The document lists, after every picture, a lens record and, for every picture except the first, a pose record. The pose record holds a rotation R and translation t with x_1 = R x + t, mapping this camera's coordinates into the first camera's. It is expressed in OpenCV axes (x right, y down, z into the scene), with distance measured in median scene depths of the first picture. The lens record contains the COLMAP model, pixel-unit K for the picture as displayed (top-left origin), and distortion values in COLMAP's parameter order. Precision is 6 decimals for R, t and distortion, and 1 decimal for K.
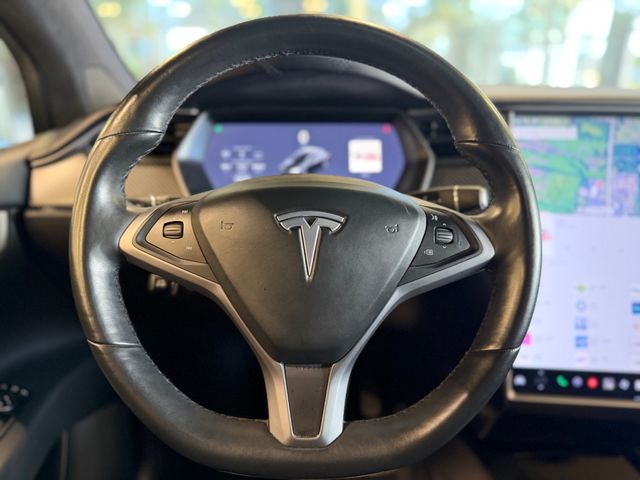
lens RADIAL K [[444.3, 0, 317.8], [0, 444.3, 237.6], [0, 0, 1]] dist [-0.001993, -0.004922]
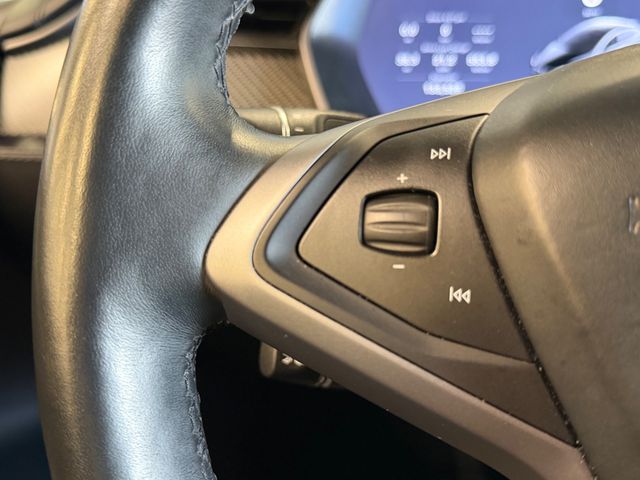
lens RADIAL K [[613.0, 0, 320.5], [0, 613.0, 240.4], [0, 0, 1]] dist [0.024760, 0.000000]
pose [[0.986218, 0.055549, -0.155846, -0.310877], [-0.046069, 0.996899, 0.063793, -0.027012], [0.158906, -0.055734, 0.985719, 0.622427]]
